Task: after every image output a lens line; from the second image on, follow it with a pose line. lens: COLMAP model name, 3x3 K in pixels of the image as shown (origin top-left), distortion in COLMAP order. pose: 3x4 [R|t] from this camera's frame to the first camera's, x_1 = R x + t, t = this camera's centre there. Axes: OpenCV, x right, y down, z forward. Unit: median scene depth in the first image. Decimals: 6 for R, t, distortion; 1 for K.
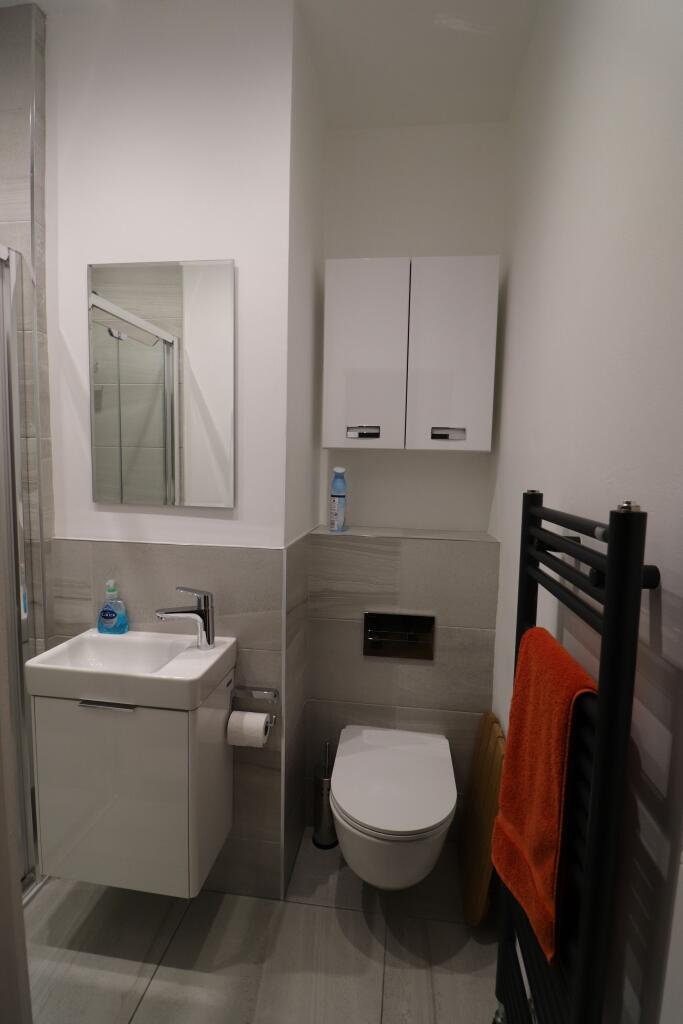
lens RADIAL K [[484.8, 0, 345.8], [0, 484.8, 511.8], [0, 0, 1]] dist [-0.009519, -0.003988]
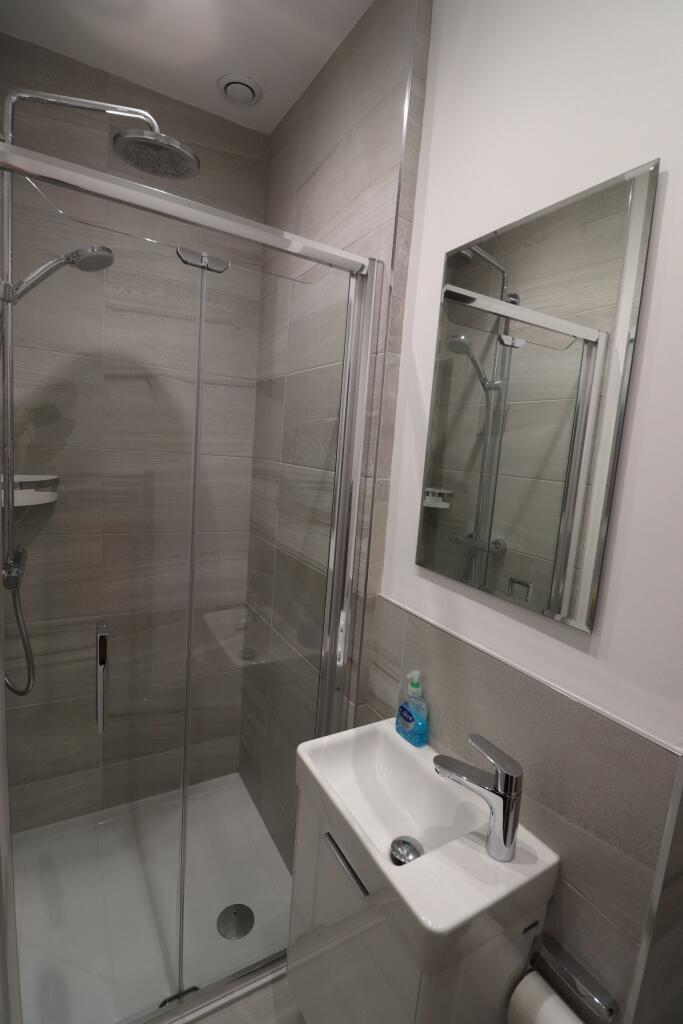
lens RADIAL K [[484.8, 0, 343.2], [0, 484.8, 517.2], [0, 0, 1]] dist [-0.009519, -0.003988]
pose [[0.623716, 0.131098, -0.770579, -0.003655], [-0.132829, 0.989273, 0.060791, -0.128407], [0.770282, 0.064439, 0.634439, 0.413404]]
